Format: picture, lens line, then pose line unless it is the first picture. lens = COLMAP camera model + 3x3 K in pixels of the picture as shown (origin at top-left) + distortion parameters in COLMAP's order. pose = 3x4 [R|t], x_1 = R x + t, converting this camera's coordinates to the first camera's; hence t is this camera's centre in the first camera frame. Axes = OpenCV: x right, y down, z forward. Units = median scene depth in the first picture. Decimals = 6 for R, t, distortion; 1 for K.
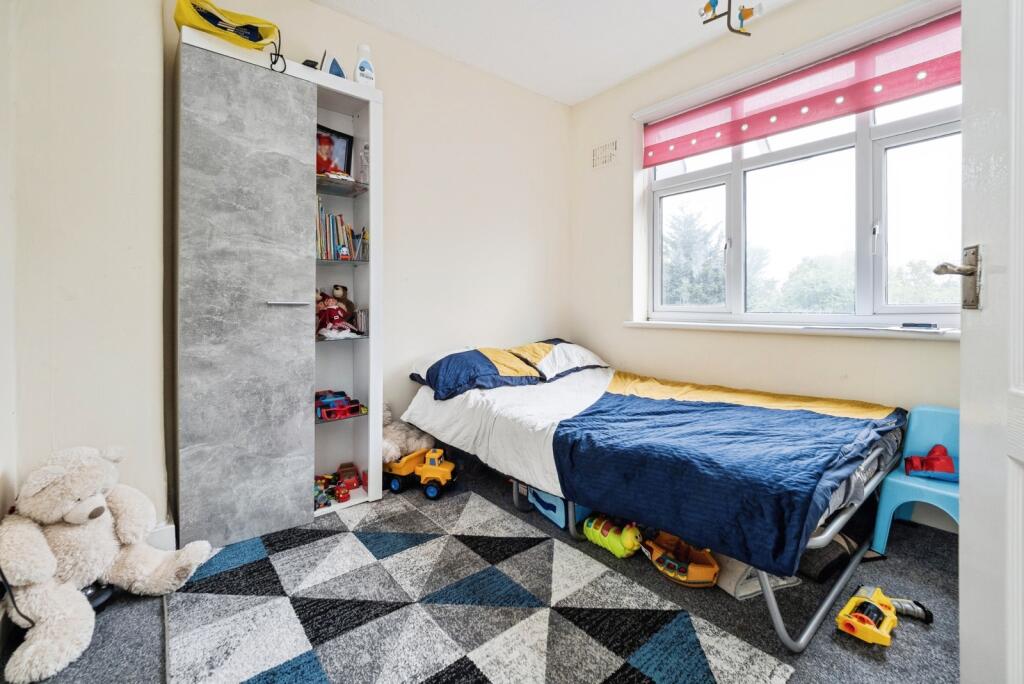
lens RADIAL K [[444.6, 0, 515.8], [0, 444.6, 309.6], [0, 0, 1]] dist [-0.002807, -0.000929]
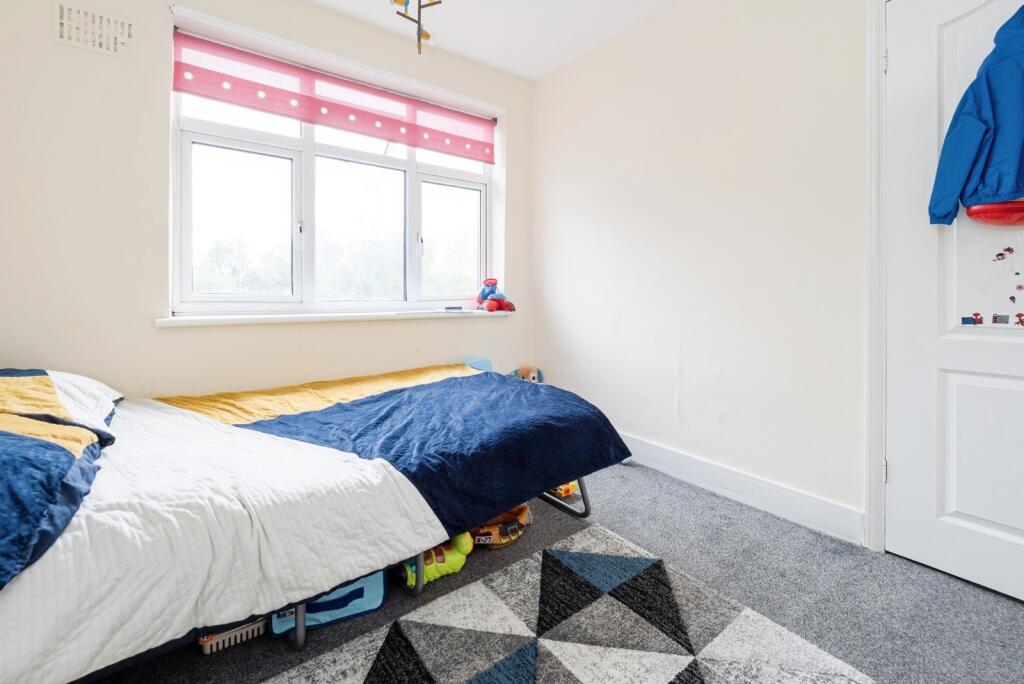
lens RADIAL K [[444.6, 0, 513.9], [0, 444.6, 293.4], [0, 0, 1]] dist [-0.002807, -0.000929]
pose [[0.036356, -0.000329, 0.999339, -0.679566], [0.001479, 0.999999, 0.000275, -0.016640], [-0.999338, 0.001468, 0.036356, 0.848408]]
